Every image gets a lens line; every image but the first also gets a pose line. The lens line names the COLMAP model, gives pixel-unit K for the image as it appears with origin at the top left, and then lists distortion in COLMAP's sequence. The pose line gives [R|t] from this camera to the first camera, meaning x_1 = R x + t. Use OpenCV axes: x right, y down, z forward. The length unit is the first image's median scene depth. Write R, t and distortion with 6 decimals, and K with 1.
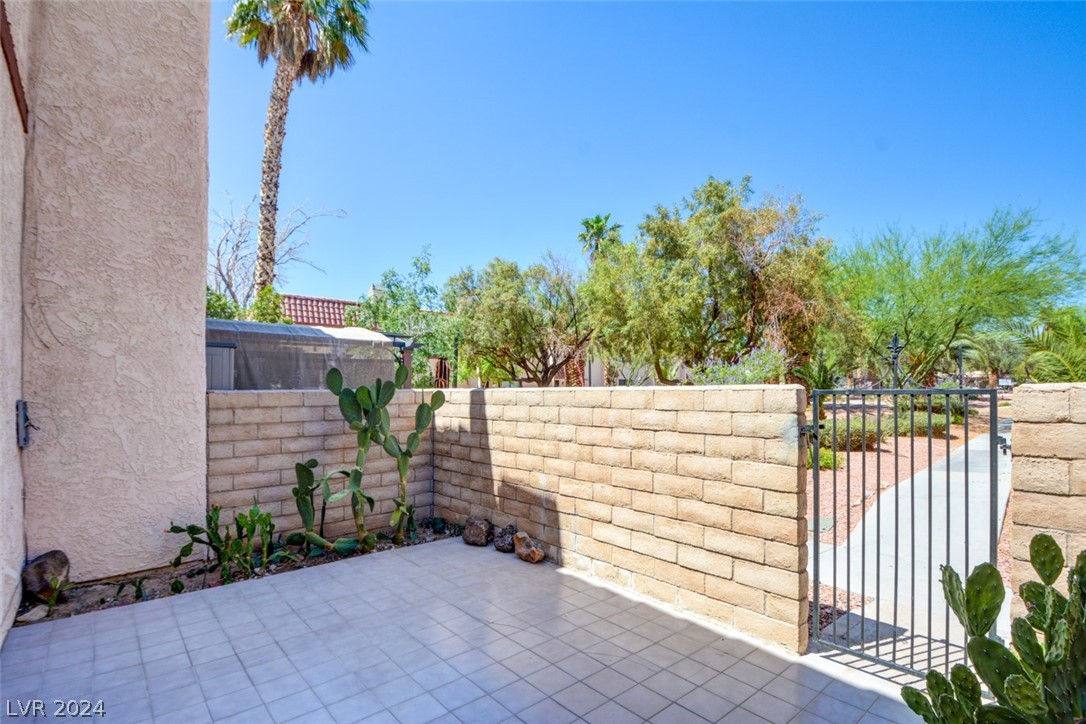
lens RADIAL K [[512.5, 0, 555.5], [0, 512.5, 389.1], [0, 0, 1]] dist [0.000135, -0.012364]
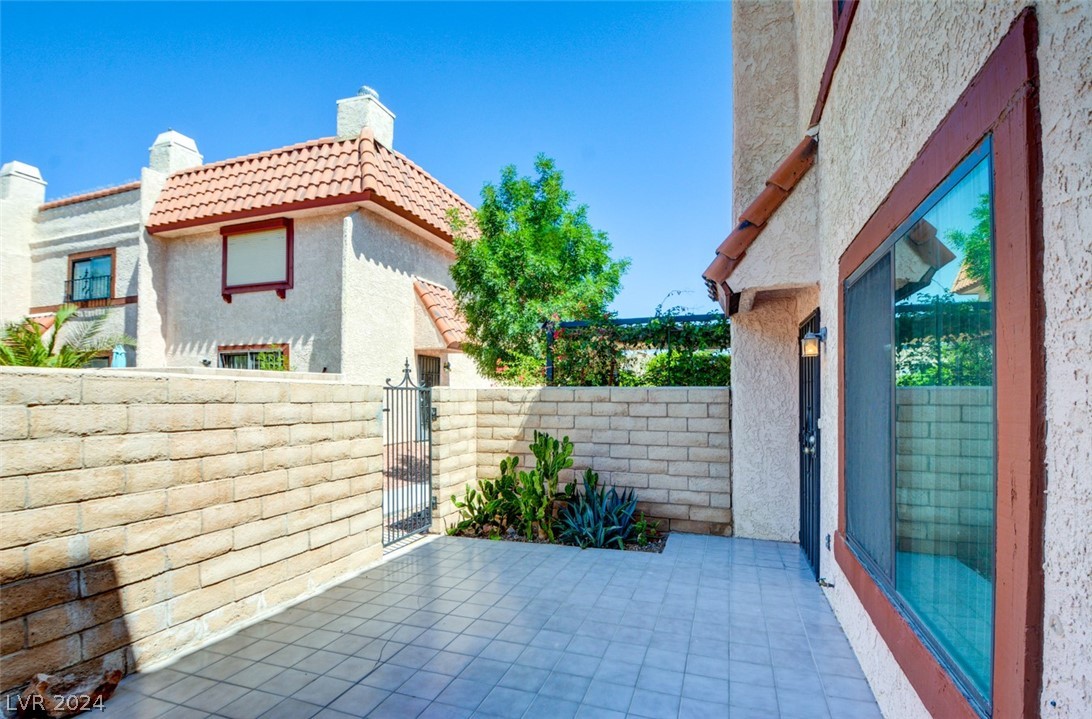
lens RADIAL K [[515.3, 0, 536.3], [0, 515.3, 395.1], [0, 0, 1]] dist [0.000135, -0.012364]
pose [[-0.464521, 0.006563, 0.885538, -0.818528], [-0.006310, 0.999923, -0.010720, 0.031208], [-0.885539, -0.010568, -0.464444, 0.975882]]
